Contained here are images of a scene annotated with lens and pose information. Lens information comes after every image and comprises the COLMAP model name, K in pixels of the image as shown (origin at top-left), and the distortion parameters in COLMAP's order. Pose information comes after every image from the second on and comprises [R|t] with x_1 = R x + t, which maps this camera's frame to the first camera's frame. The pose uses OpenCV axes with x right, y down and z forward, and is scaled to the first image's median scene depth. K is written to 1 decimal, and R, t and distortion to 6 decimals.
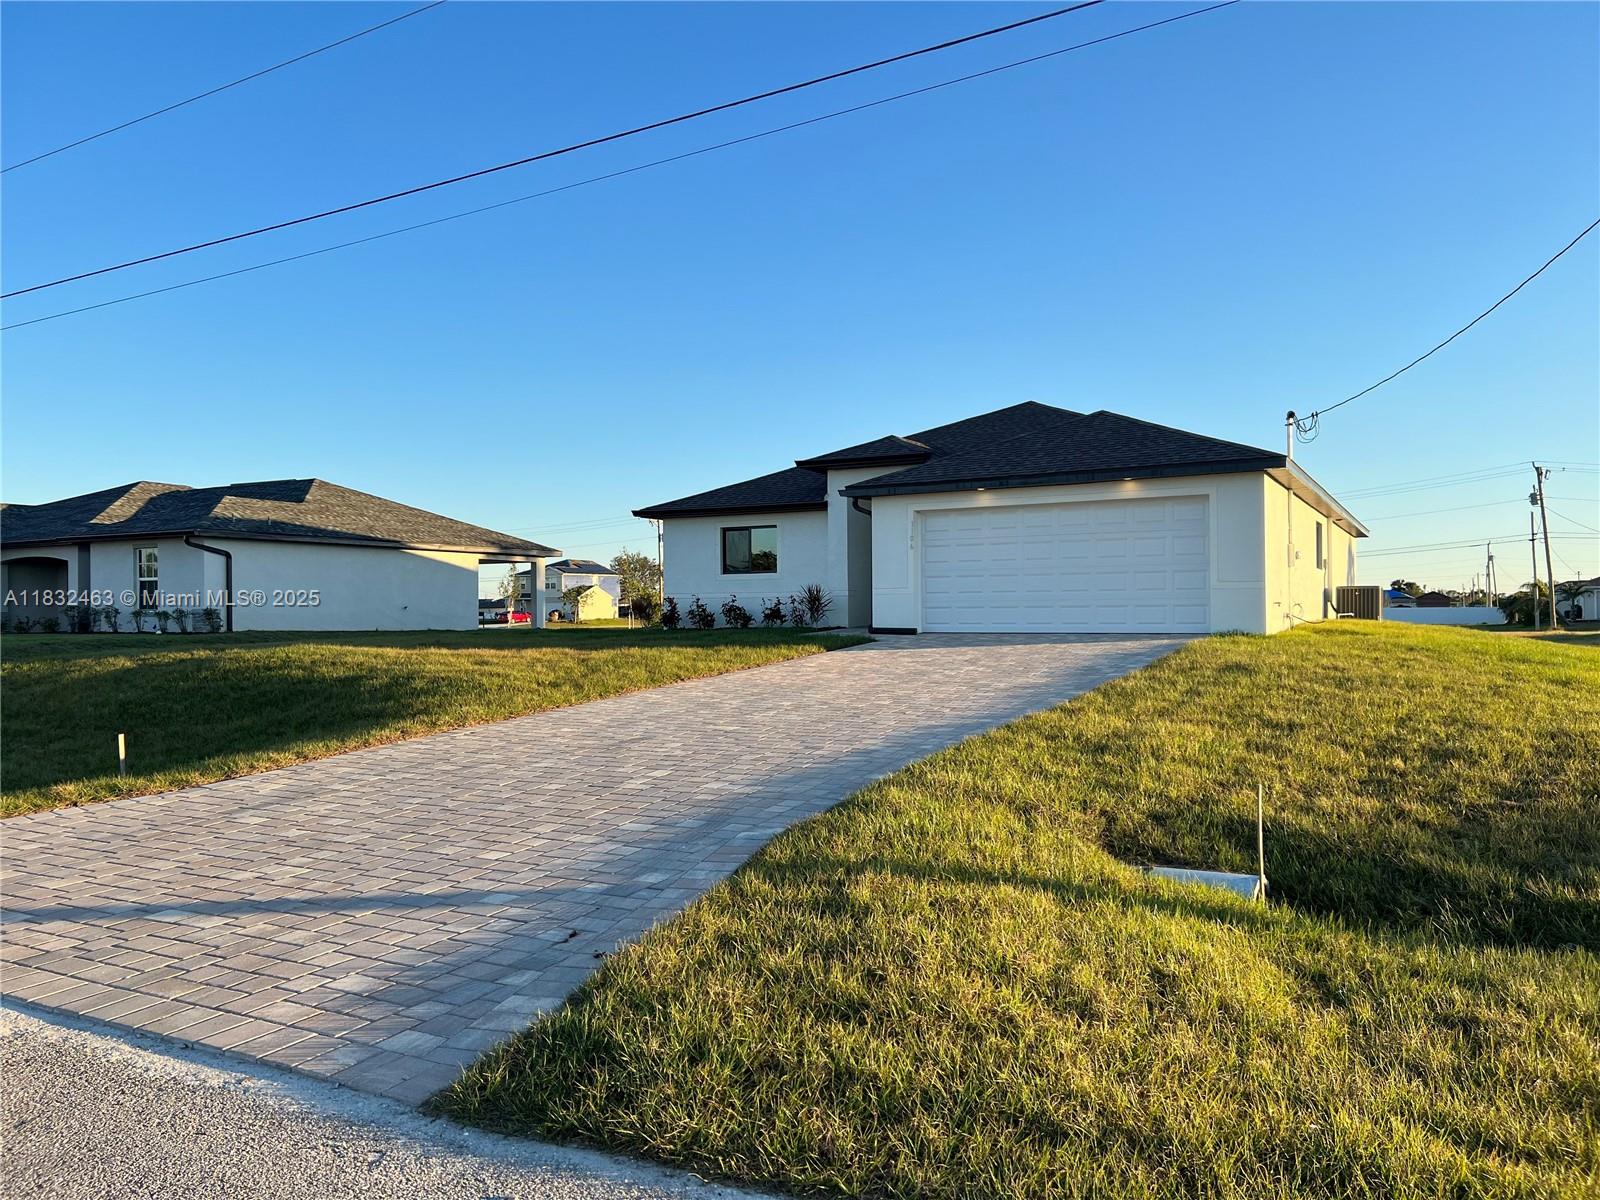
lens RADIAL K [[1206.7, 0, 803.4], [0, 1206.7, 605.8], [0, 0, 1]] dist [0.106093, -0.127190]
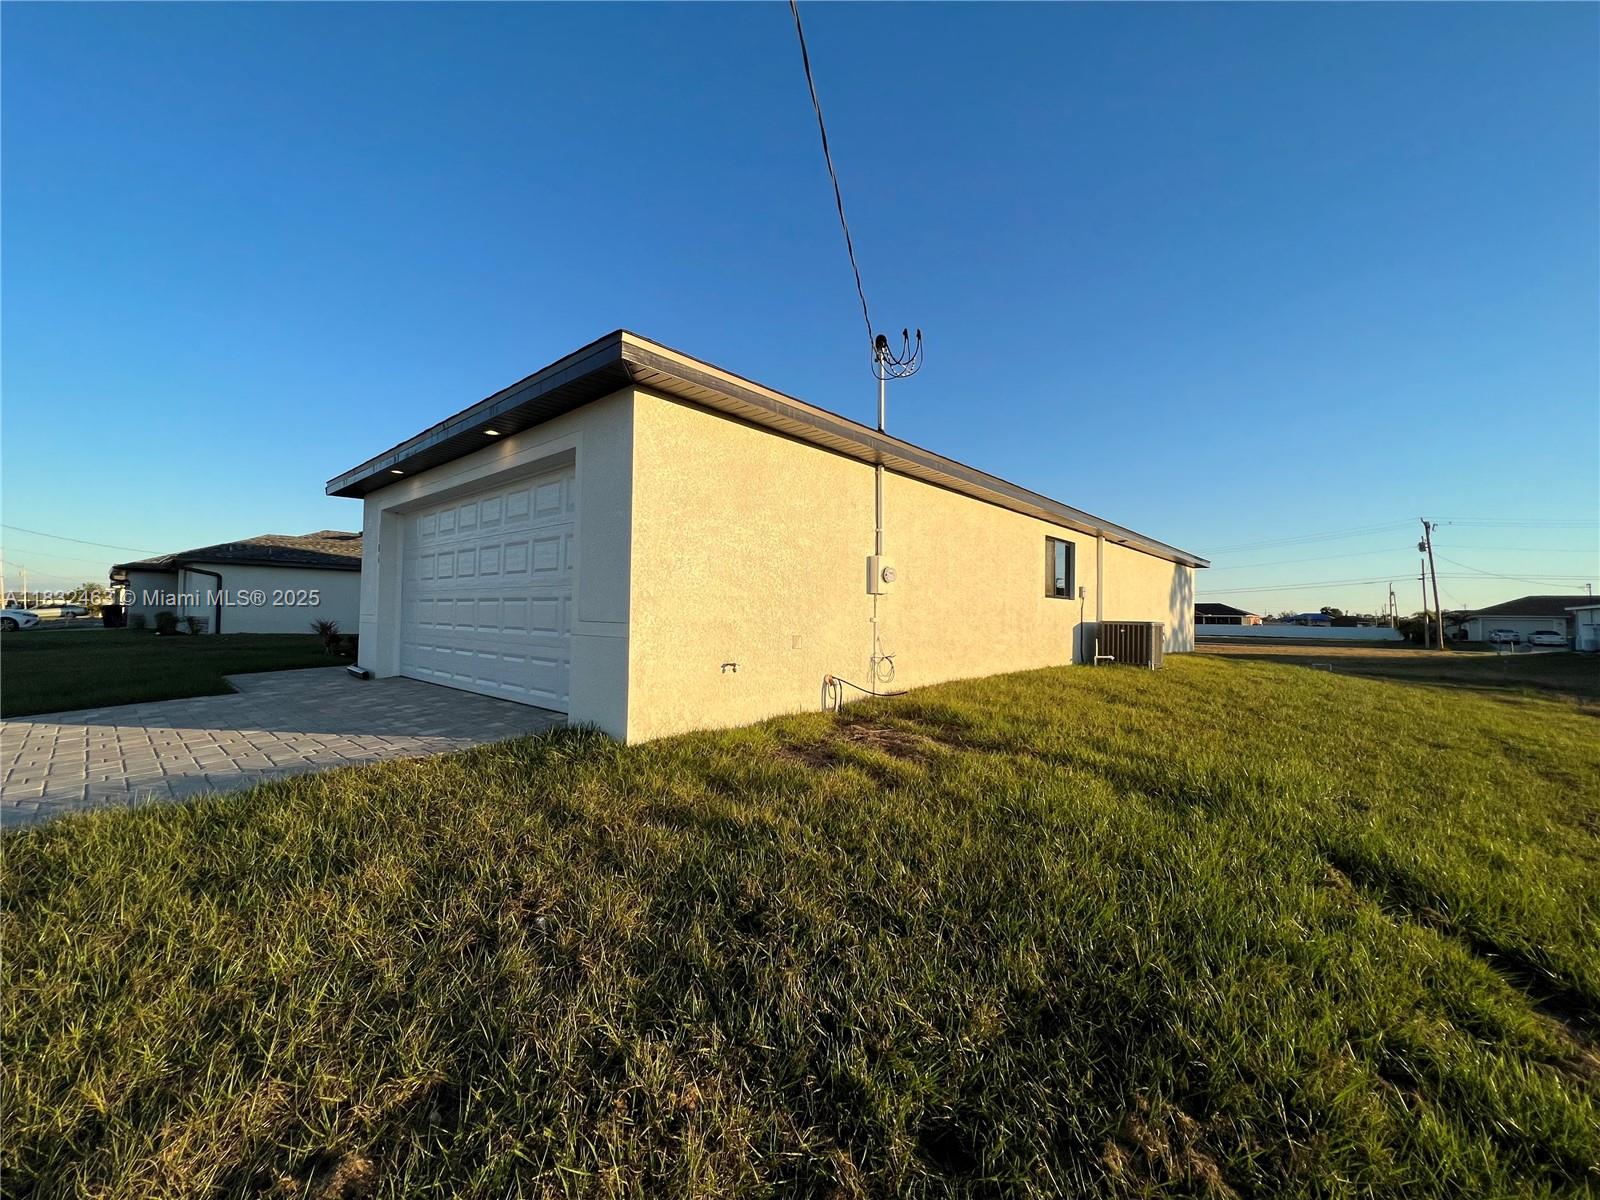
lens RADIAL K [[646.8, 0, 799.8], [0, 646.8, 597.0], [0, 0, 1]] dist [-0.000103, -0.000058]
pose [[0.971277, 0.014330, -0.237521, 0.364239], [-0.020253, 0.999541, -0.022514, -0.019079], [0.237090, 0.026677, 0.971121, 0.571903]]
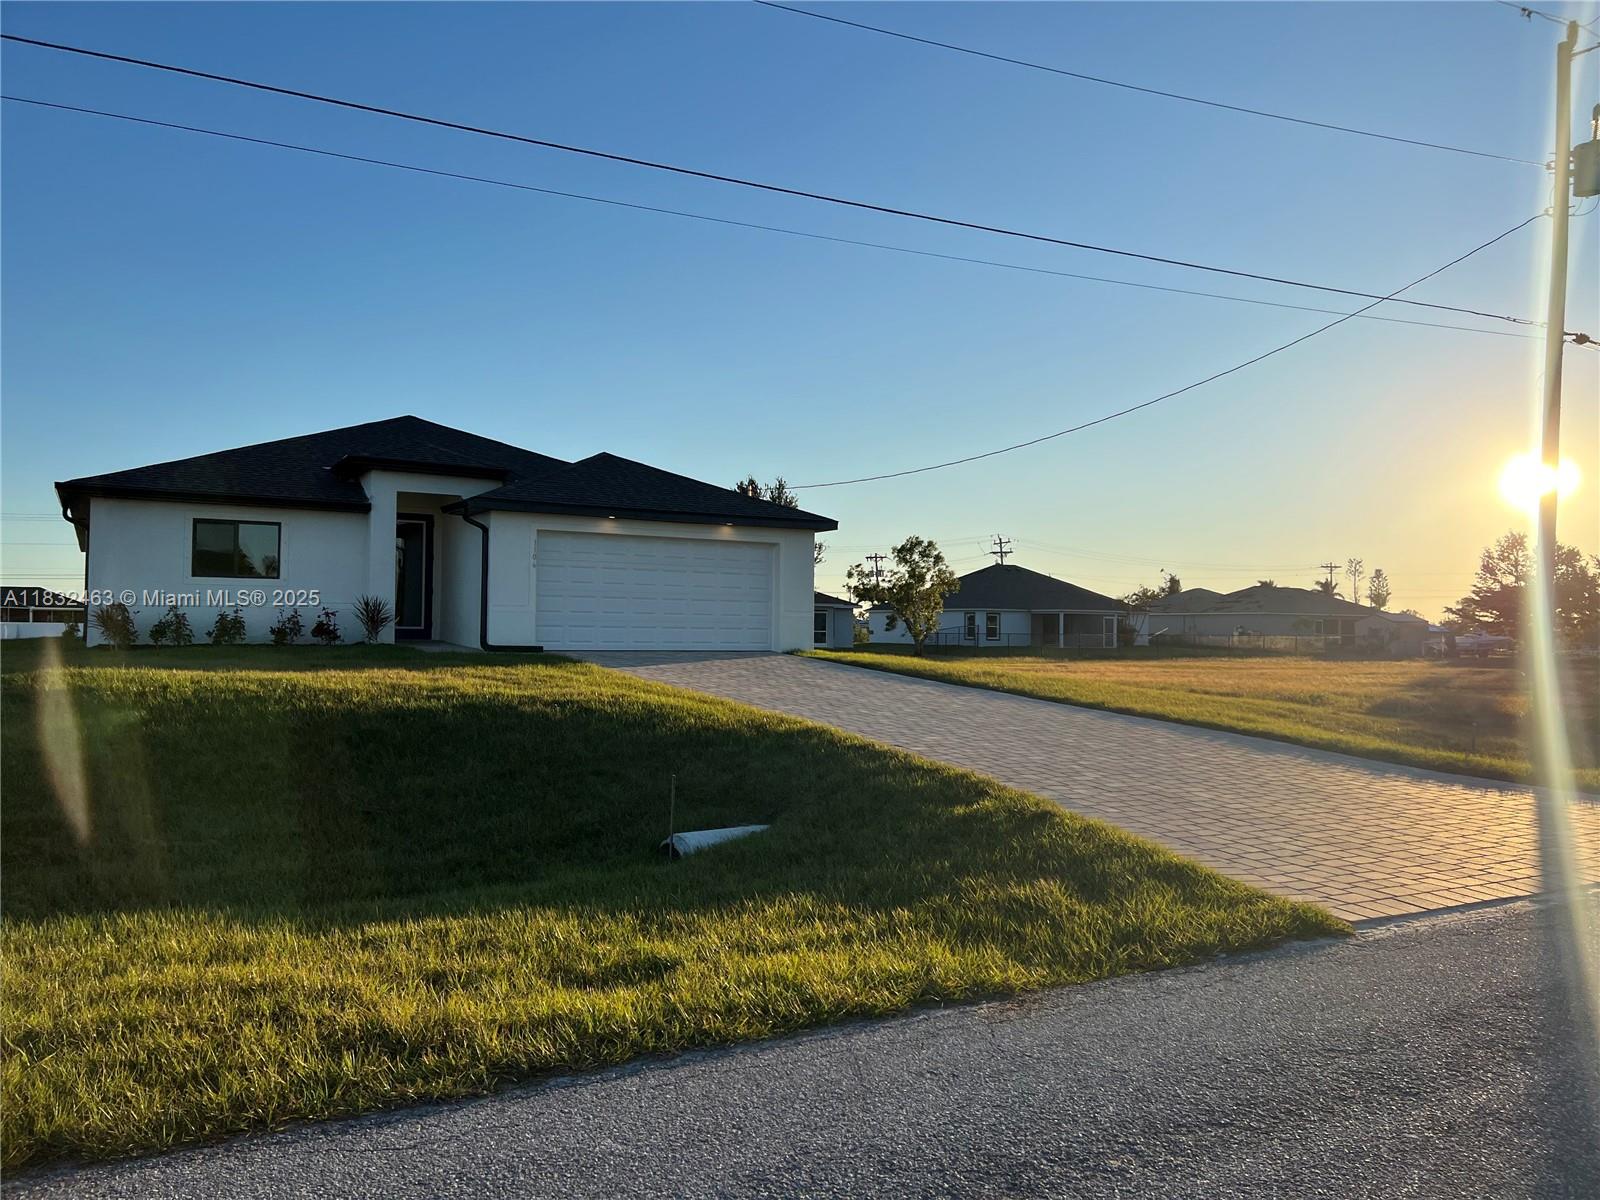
lens RADIAL K [[1206.7, 0, 803.4], [0, 1206.7, 605.8], [0, 0, 1]] dist [0.106093, -0.127190]
pose [[0.519722, 0.032081, 0.853733, -0.555922], [-0.020481, 0.999475, -0.025090, 0.005255], [-0.854090, -0.004445, 0.520106, 0.235391]]
